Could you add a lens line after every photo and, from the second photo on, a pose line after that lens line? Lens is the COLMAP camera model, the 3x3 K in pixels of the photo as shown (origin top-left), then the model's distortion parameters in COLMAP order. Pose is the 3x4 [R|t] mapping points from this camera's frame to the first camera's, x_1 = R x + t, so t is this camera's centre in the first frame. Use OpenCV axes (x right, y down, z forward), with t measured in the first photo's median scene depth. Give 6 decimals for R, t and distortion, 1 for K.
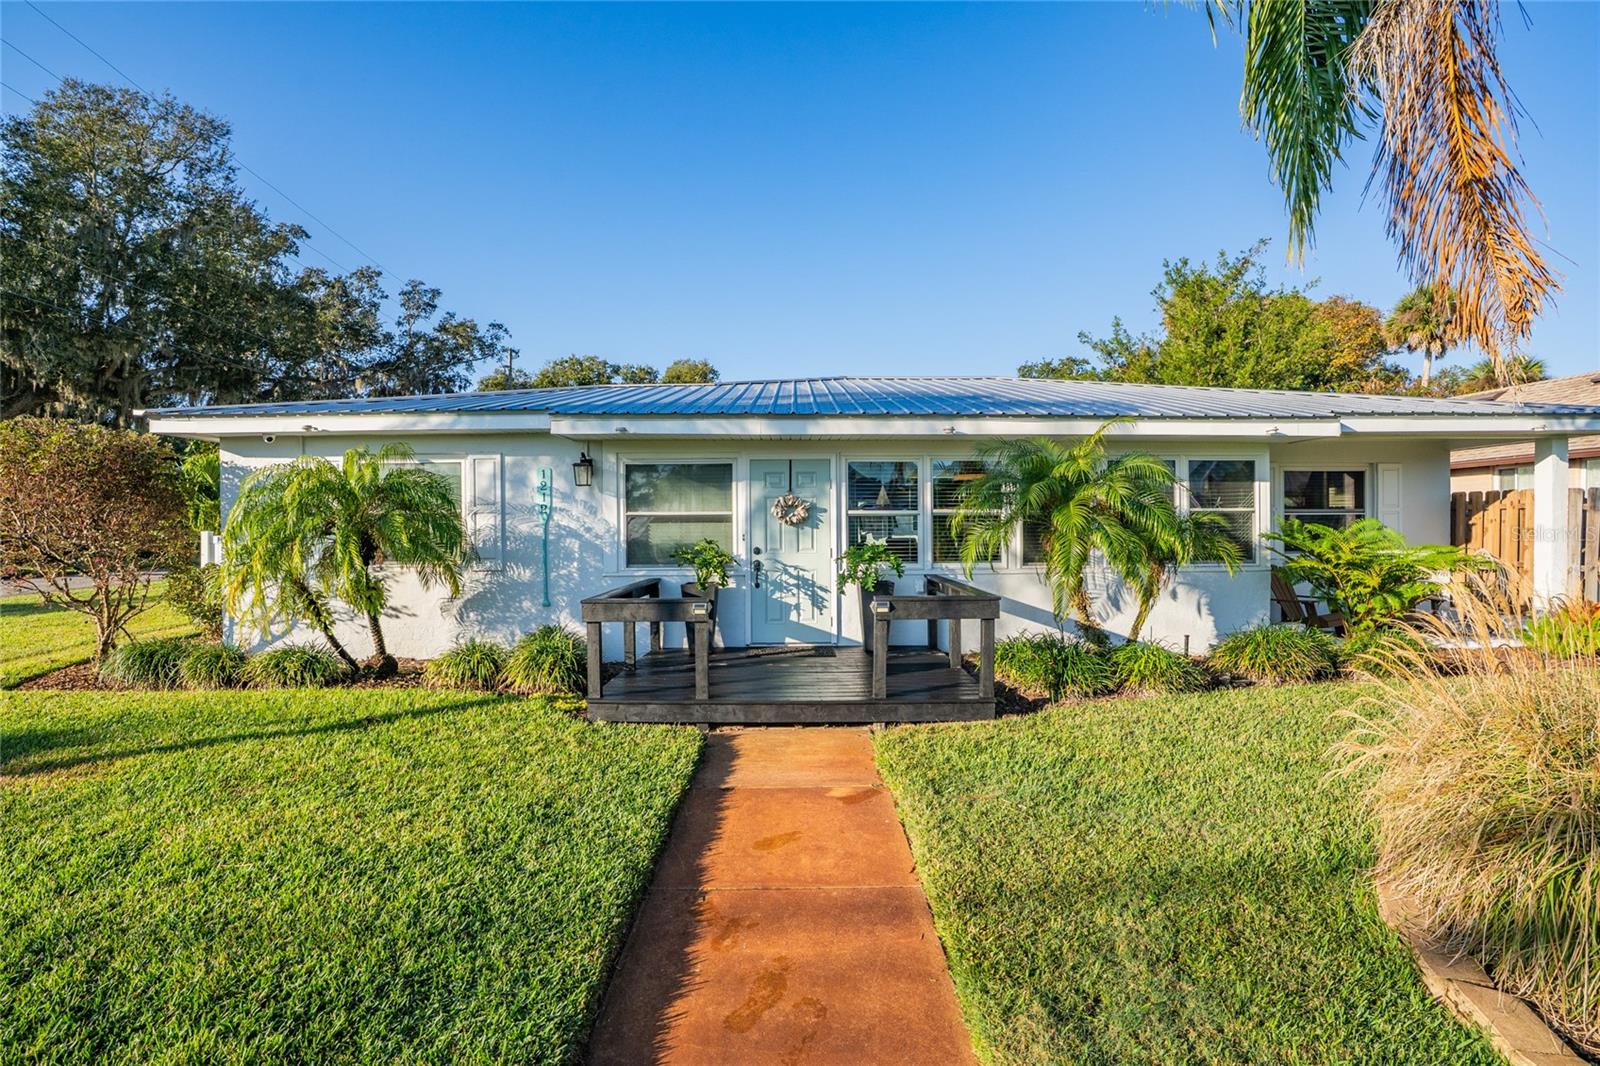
lens RADIAL K [[773.9, 0, 808.5], [0, 773.9, 519.6], [0, 0, 1]] dist [-0.055009, 0.017082]
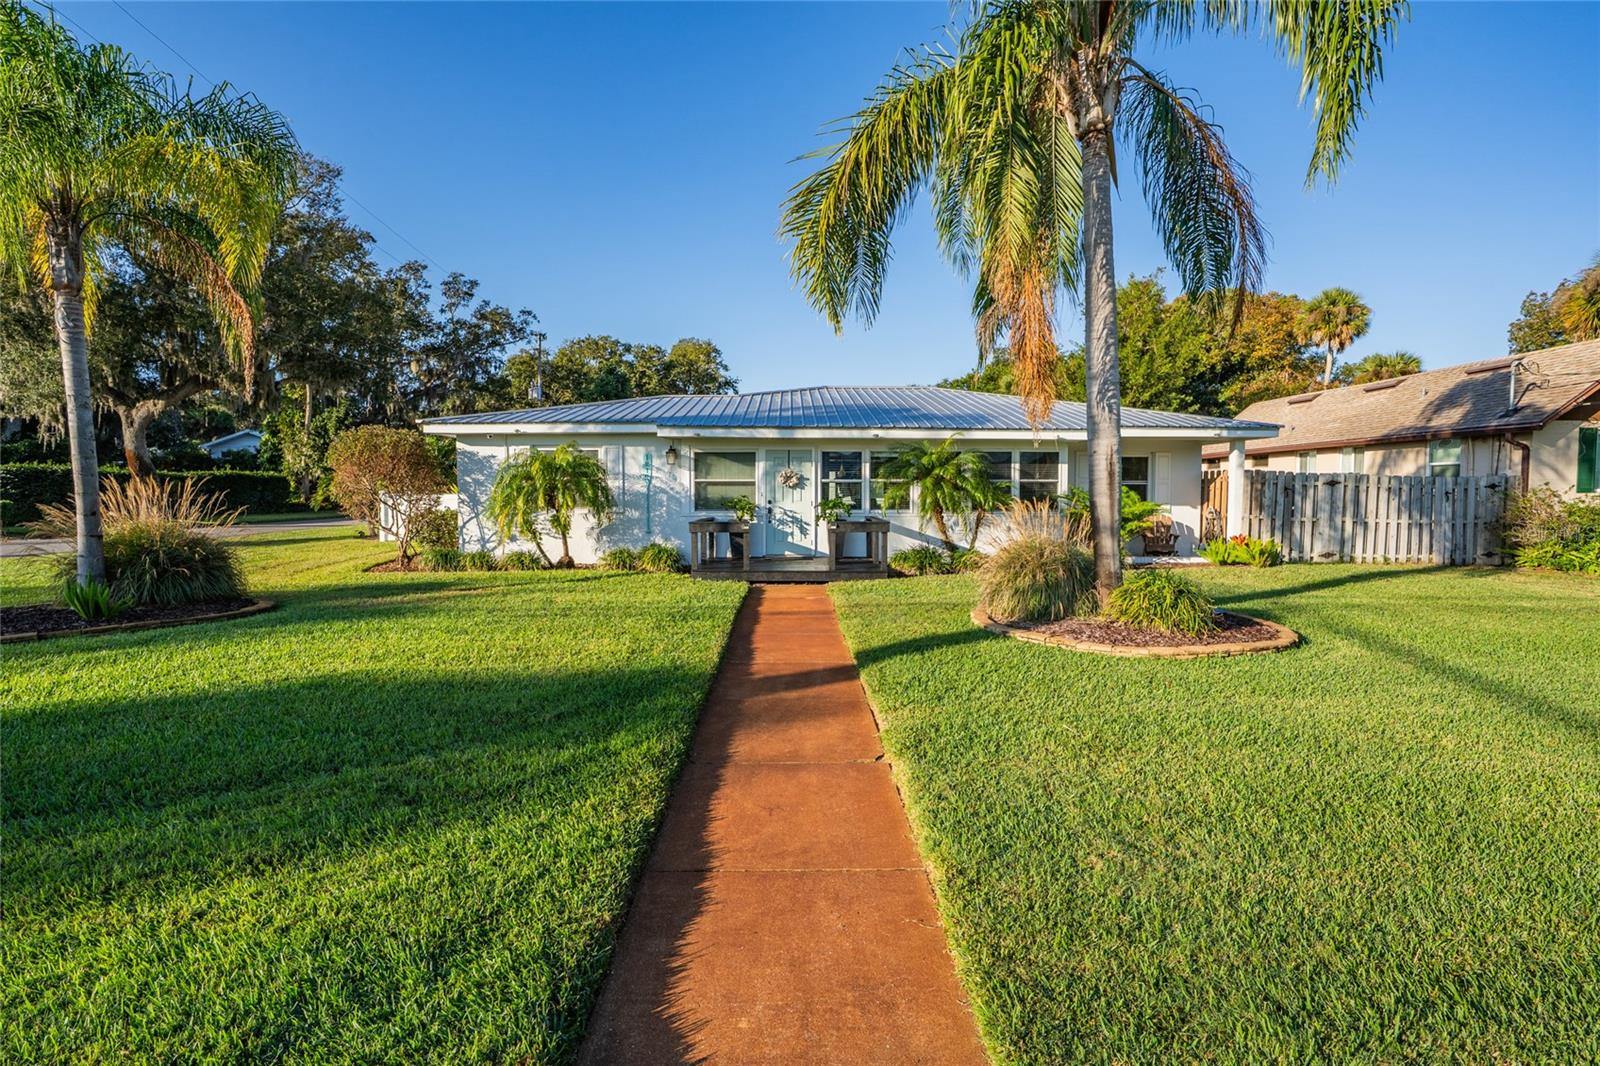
lens RADIAL K [[773.9, 0, 802.0], [0, 773.9, 535.3], [0, 0, 1]] dist [-0.055009, 0.017082]
pose [[0.999968, 0.007822, 0.001595, 0.005203], [-0.007908, 0.997954, 0.063440, 0.004254], [-0.001096, -0.063451, 0.997984, -0.753594]]
